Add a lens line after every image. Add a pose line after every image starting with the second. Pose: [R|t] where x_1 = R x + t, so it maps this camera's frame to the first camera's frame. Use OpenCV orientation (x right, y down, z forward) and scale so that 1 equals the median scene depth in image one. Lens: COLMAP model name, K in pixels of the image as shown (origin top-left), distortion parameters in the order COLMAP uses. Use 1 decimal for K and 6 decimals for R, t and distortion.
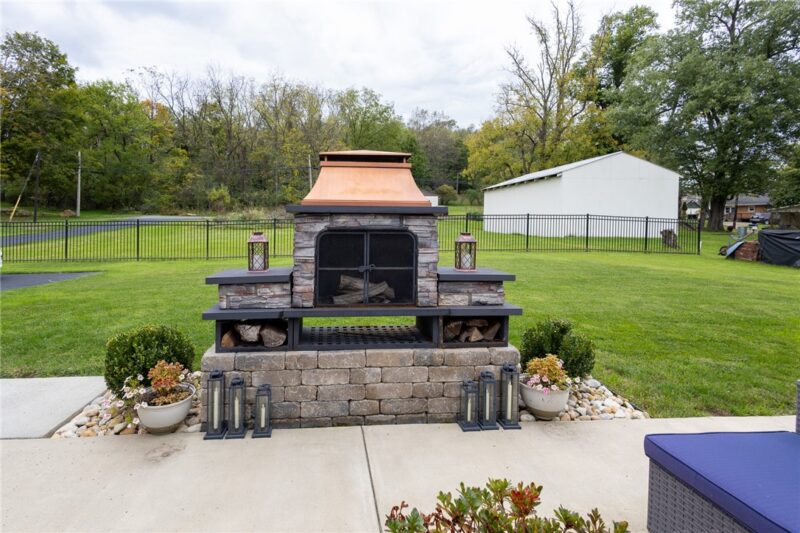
lens RADIAL K [[386.5, 0, 357.3], [0, 386.5, 237.4], [0, 0, 1]] dist [-0.000811, -0.001889]
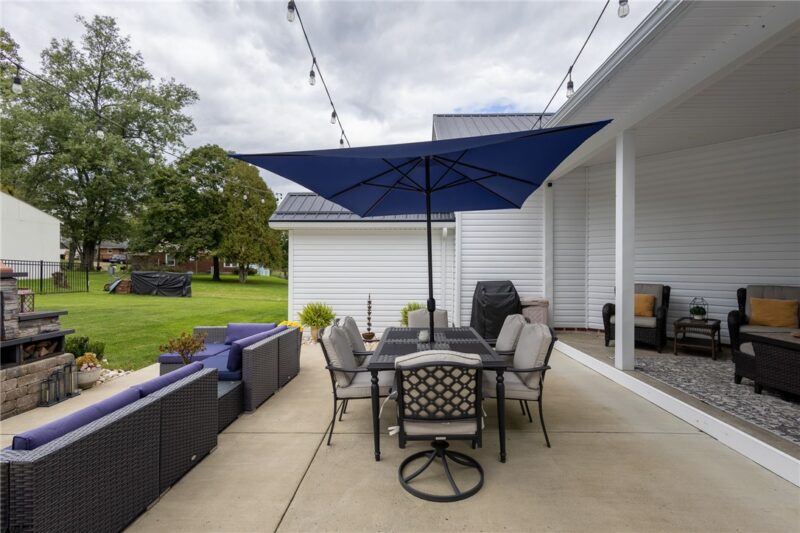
lens RADIAL K [[375.9, 0, 400.0], [0, 375.9, 266.5], [0, 0, 1]] dist [0.000343, -0.000708]
pose [[0.107972, -0.006423, 0.994133, -0.112953], [0.029077, 0.999572, 0.003300, -0.006491], [-0.993729, 0.028550, 0.108112, -0.067673]]
